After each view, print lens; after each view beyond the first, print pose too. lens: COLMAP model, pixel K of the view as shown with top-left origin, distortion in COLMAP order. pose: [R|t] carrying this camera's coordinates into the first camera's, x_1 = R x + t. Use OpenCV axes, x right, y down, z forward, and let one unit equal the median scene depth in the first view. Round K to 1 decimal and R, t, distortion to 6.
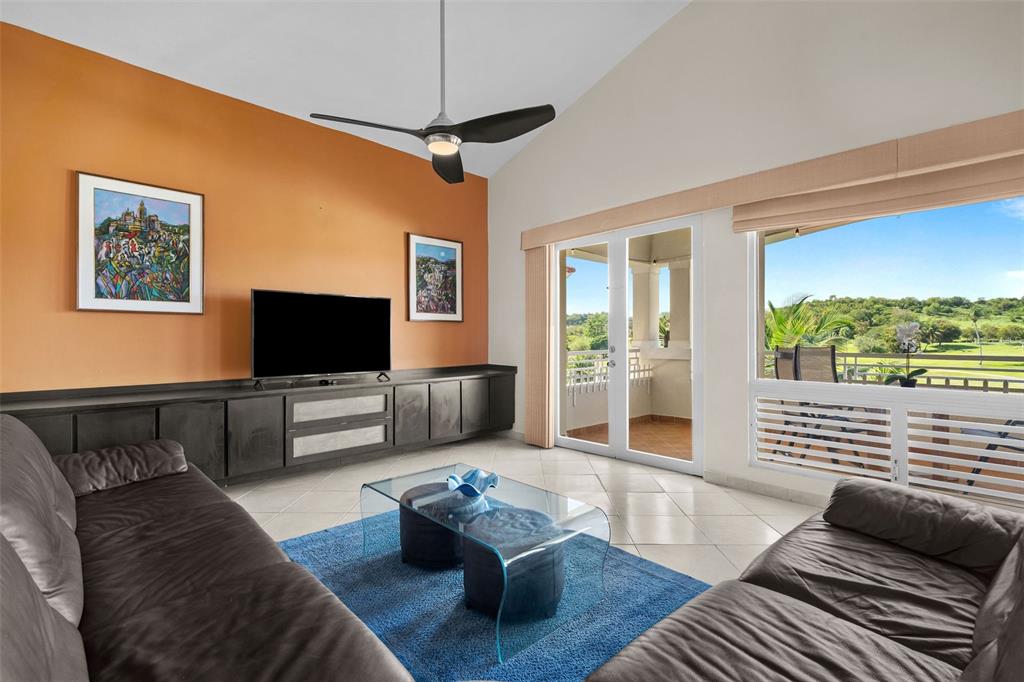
lens RADIAL K [[471.5, 0, 512.0], [0, 471.5, 341.0], [0, 0, 1]] dist [-0.000540, -0.000174]
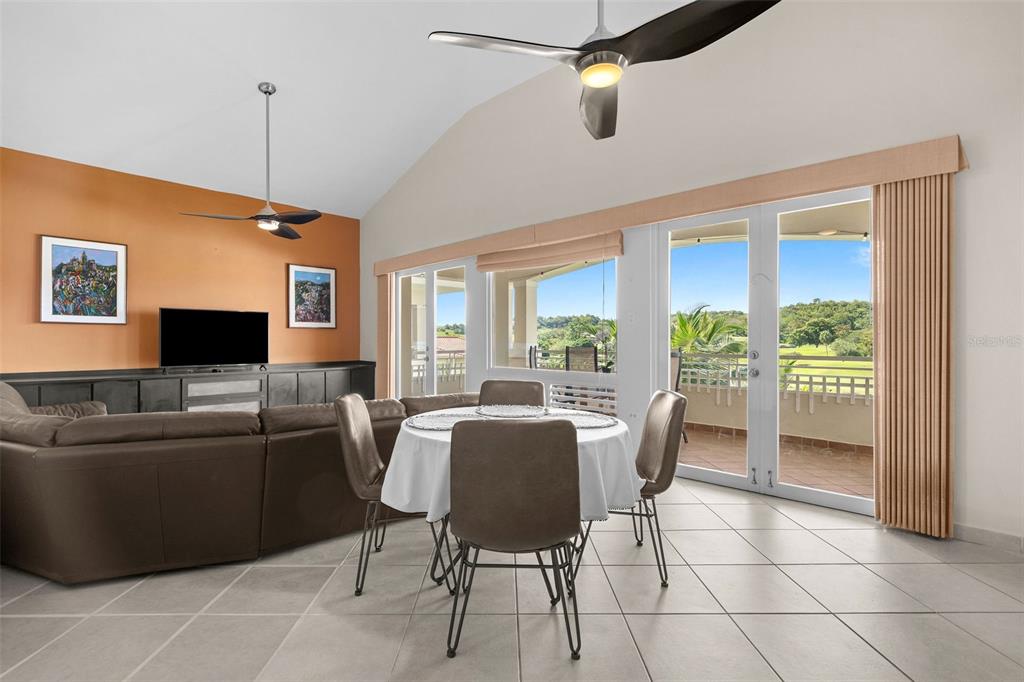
lens RADIAL K [[483.0, 0, 512.0], [0, 483.0, 341.0], [0, 0, 1]] dist [-0.003368, -0.000432]
pose [[0.999255, 0.000876, 0.038595, 0.501098], [-0.000617, 0.999977, -0.006701, 0.005806], [-0.038600, 0.006672, 0.999232, -0.567090]]
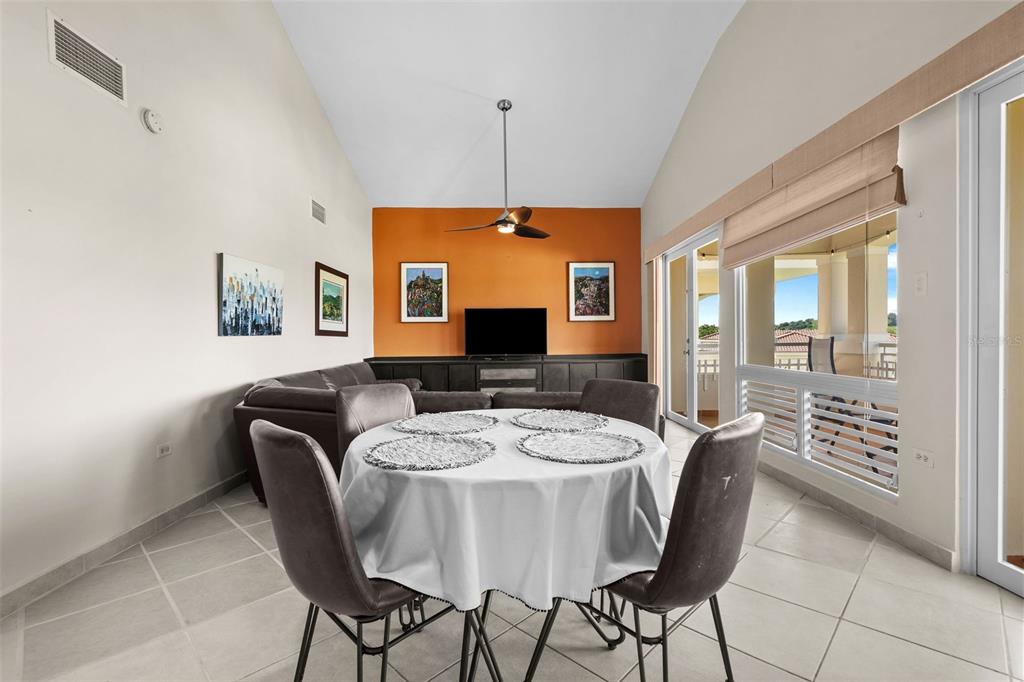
lens RADIAL K [[466.2, 0, 512.0], [0, 466.2, 341.0], [0, 0, 1]] dist [-0.000186, 0.000101]
pose [[0.735109, 0.000277, -0.677949, 0.851749], [0.004000, 0.999981, 0.004746, 0.013028], [0.677937, -0.006201, 0.735093, -0.256268]]
